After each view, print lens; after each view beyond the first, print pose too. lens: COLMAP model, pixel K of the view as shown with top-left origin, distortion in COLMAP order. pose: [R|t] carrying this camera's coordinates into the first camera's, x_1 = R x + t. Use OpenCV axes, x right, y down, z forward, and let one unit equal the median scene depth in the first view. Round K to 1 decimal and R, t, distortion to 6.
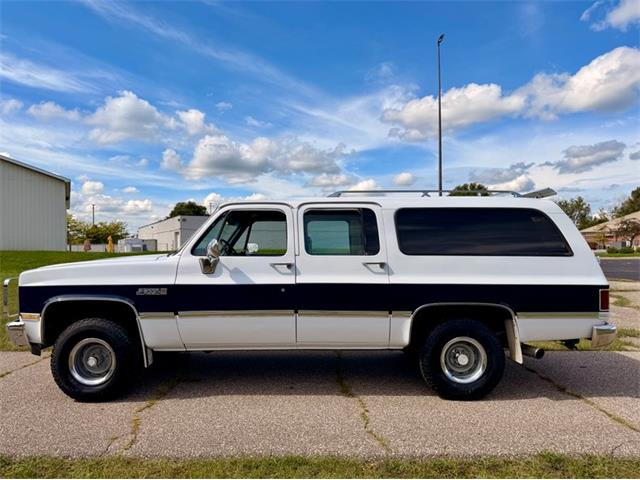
lens RADIAL K [[468.1, 0, 320.0], [0, 468.1, 240.0], [0, 0, 1]] dist [0.003531, -0.000652]
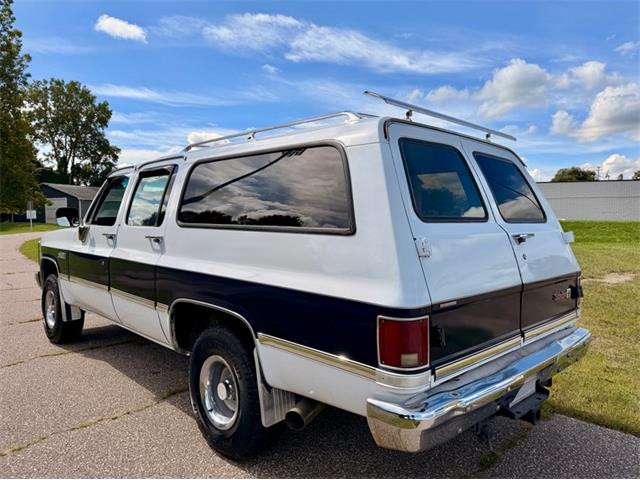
lens RADIAL K [[459.6, 0, 305.1], [0, 459.6, 252.1], [0, 0, 1]] dist [0.003404, 0.002320]
pose [[0.688435, 0.058753, -0.722915, 0.614016], [0.006326, 0.996189, 0.086987, 0.008424], [0.725271, -0.064458, 0.685440, 0.496633]]
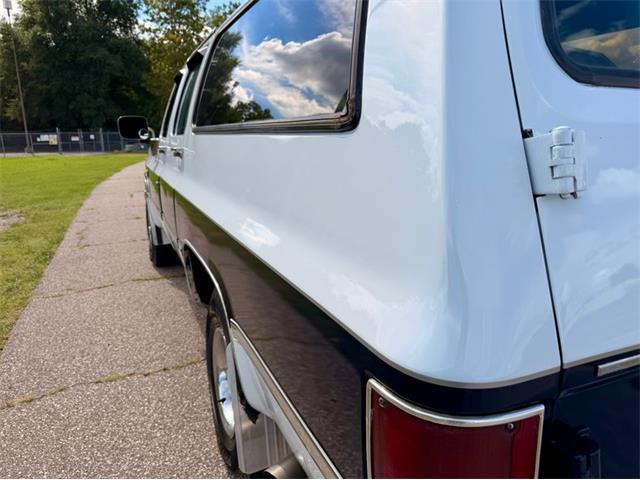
lens RADIAL K [[458.0, 0, 305.0], [0, 458.0, 241.8], [0, 0, 1]] dist [0.001420, -0.000886]
pose [[0.390491, 0.203663, -0.897796, 0.509347], [0.025865, 0.972410, 0.231839, 0.025610], [0.920243, -0.113752, 0.374449, 0.685962]]
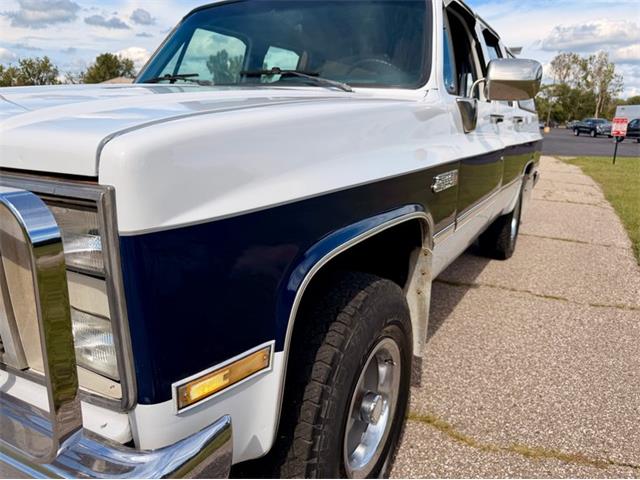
lens RADIAL K [[467.3, 0, 320.0], [0, 467.3, 240.0], [0, 0, 1]] dist [-0.022052, -0.001224]
pose [[0.478599, -0.204484, 0.853891, -0.563054], [-0.041154, 0.966210, 0.254448, 0.046698], [-0.877069, -0.156919, 0.454012, 0.670460]]
